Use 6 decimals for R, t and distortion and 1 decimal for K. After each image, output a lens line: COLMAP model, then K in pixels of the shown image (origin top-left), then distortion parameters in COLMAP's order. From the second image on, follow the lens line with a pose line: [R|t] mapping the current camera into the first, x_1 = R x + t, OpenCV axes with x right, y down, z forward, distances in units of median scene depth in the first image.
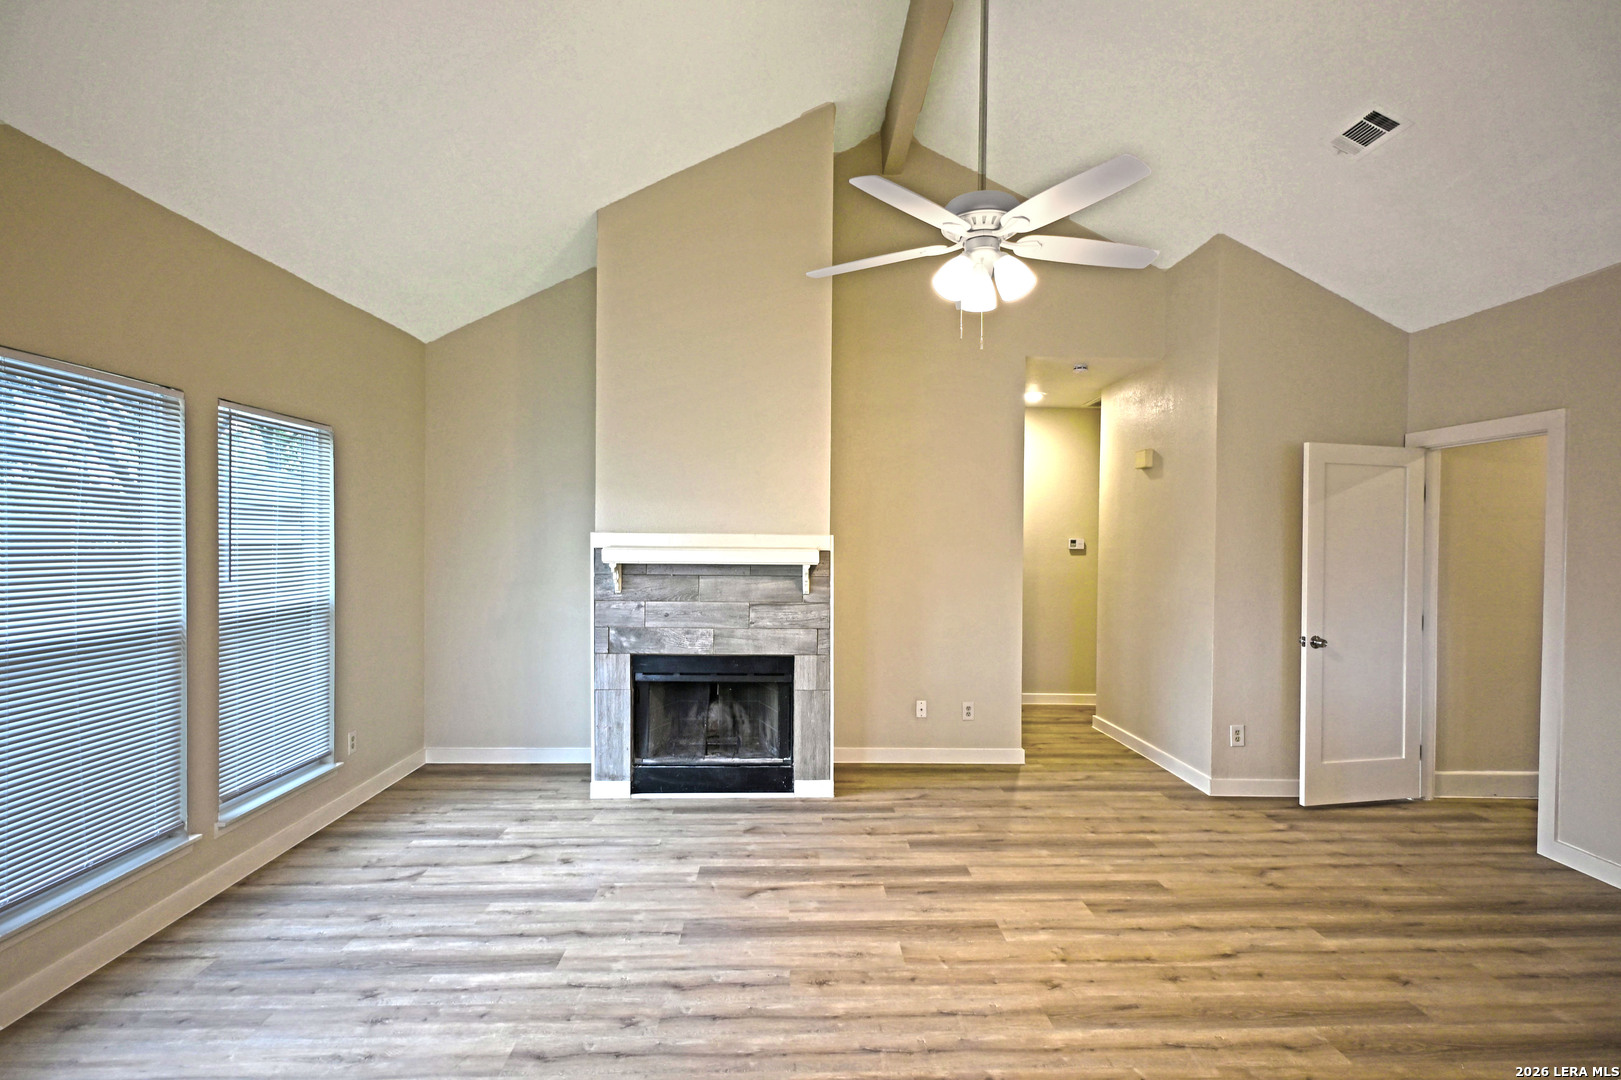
lens RADIAL K [[827.7, 0, 810.5], [0, 827.7, 540.0], [0, 0, 1]] dist [0.002307, 0.000929]
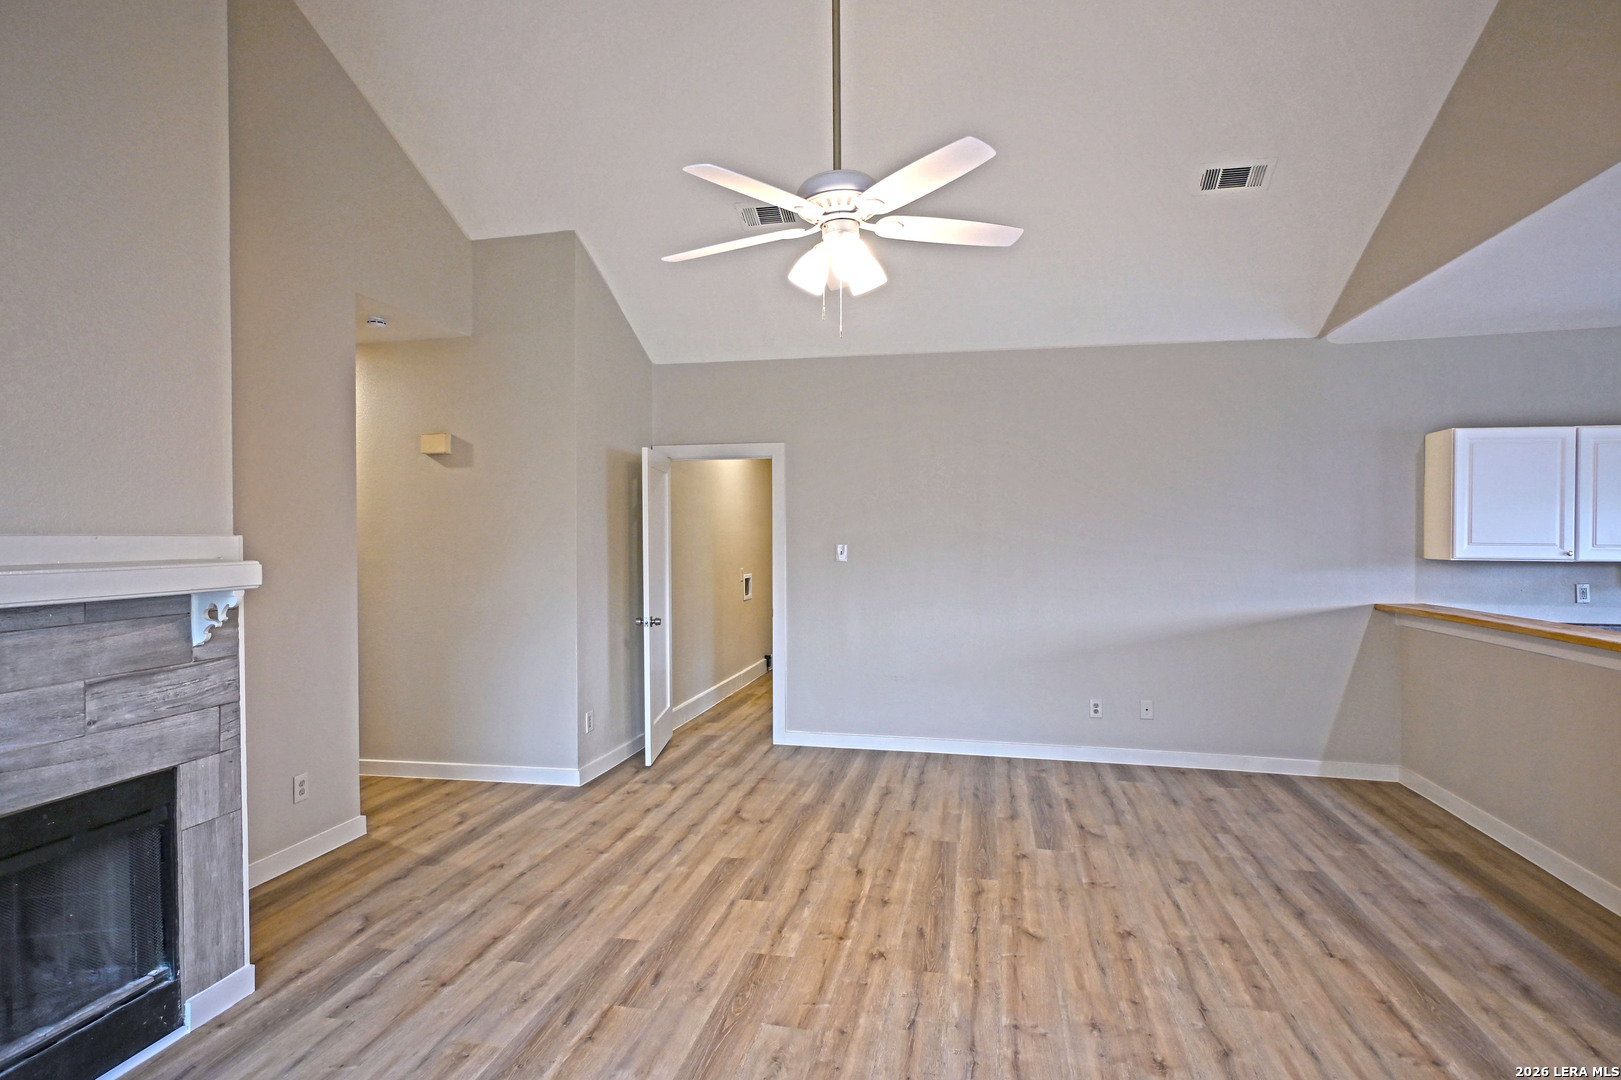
lens RADIAL K [[827.7, 0, 810.5], [0, 827.7, 540.0], [0, 0, 1]] dist [0.002307, 0.000929]
pose [[0.234293, -0.019393, 0.971973, -0.459434], [0.012955, 0.999775, 0.016825, -0.007763], [-0.972080, 0.008650, 0.234492, 0.512669]]
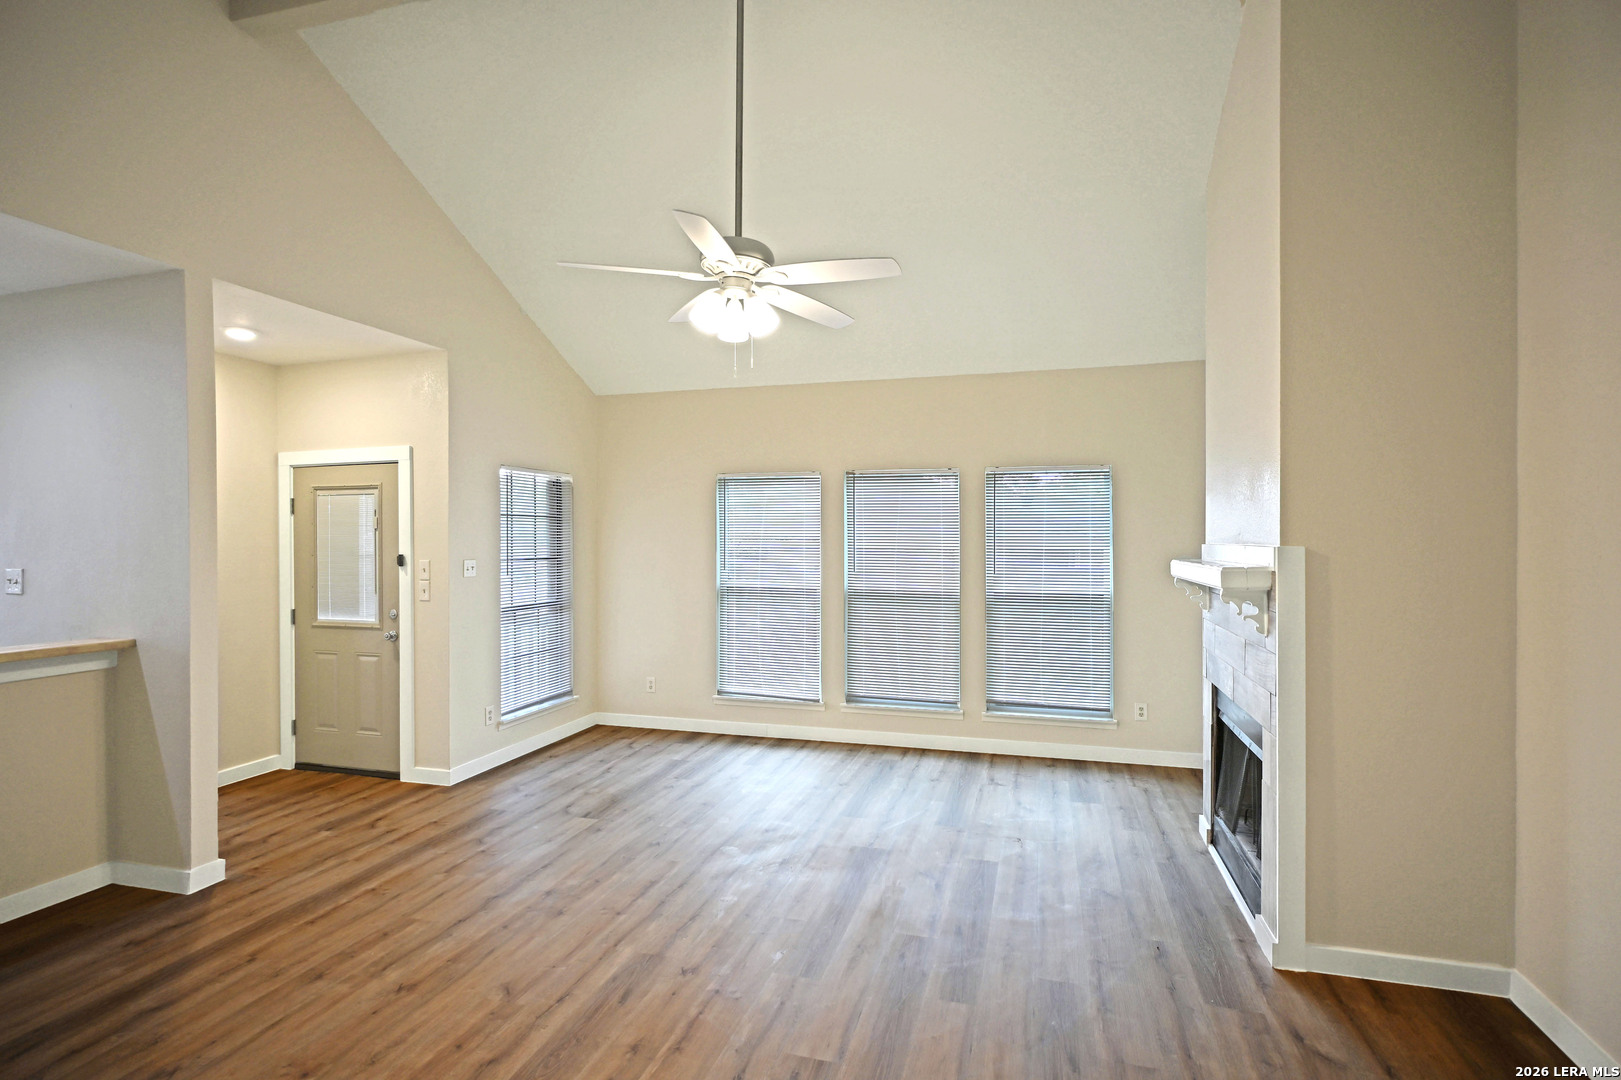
lens RADIAL K [[784.3, 0, 810.5], [0, 784.3, 540.0], [0, 0, 1]] dist [0.000472, 0.000236]
pose [[-0.309279, -0.007842, -0.950939, 0.735869], [-0.009441, 0.999942, -0.005175, -0.004568], [0.950924, 0.007377, -0.309336, 0.894714]]
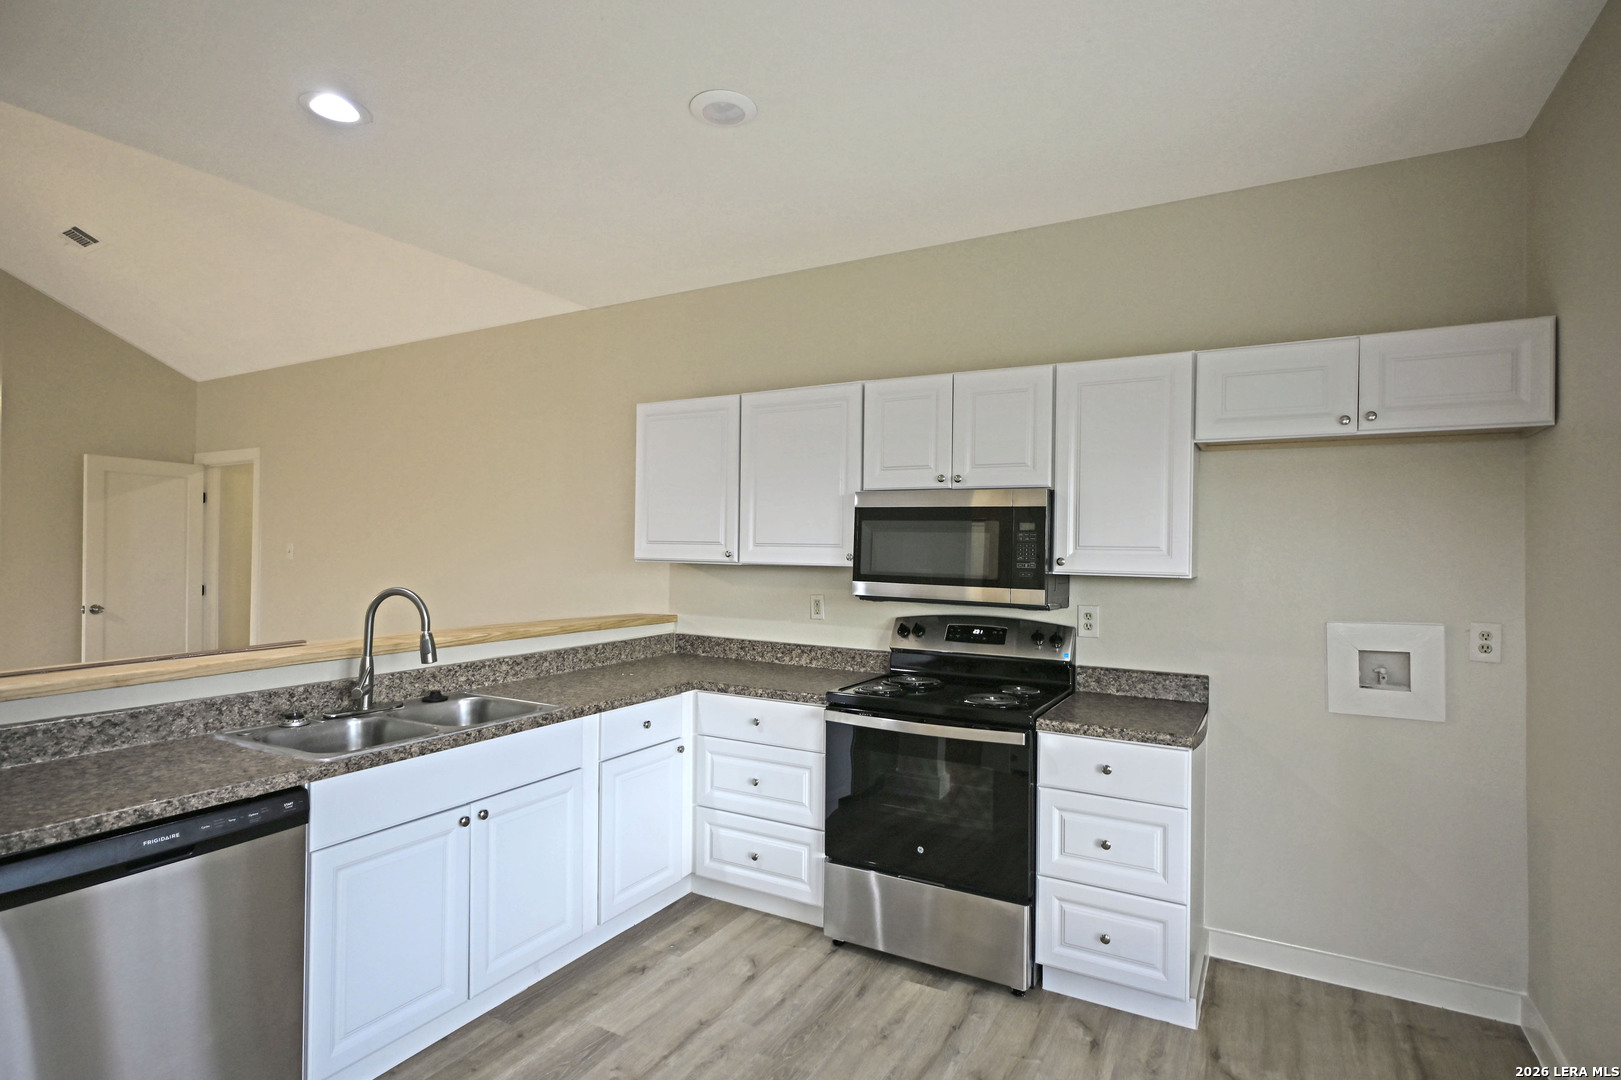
lens RADIAL K [[784.3, 0, 810.5], [0, 784.3, 540.0], [0, 0, 1]] dist [0.000472, 0.000236]
pose [[0.498842, -0.003550, 0.866686, 0.105611], [0.007492, 0.999972, -0.000216, 0.023586], [-0.866661, 0.006601, 0.498855, -0.580713]]
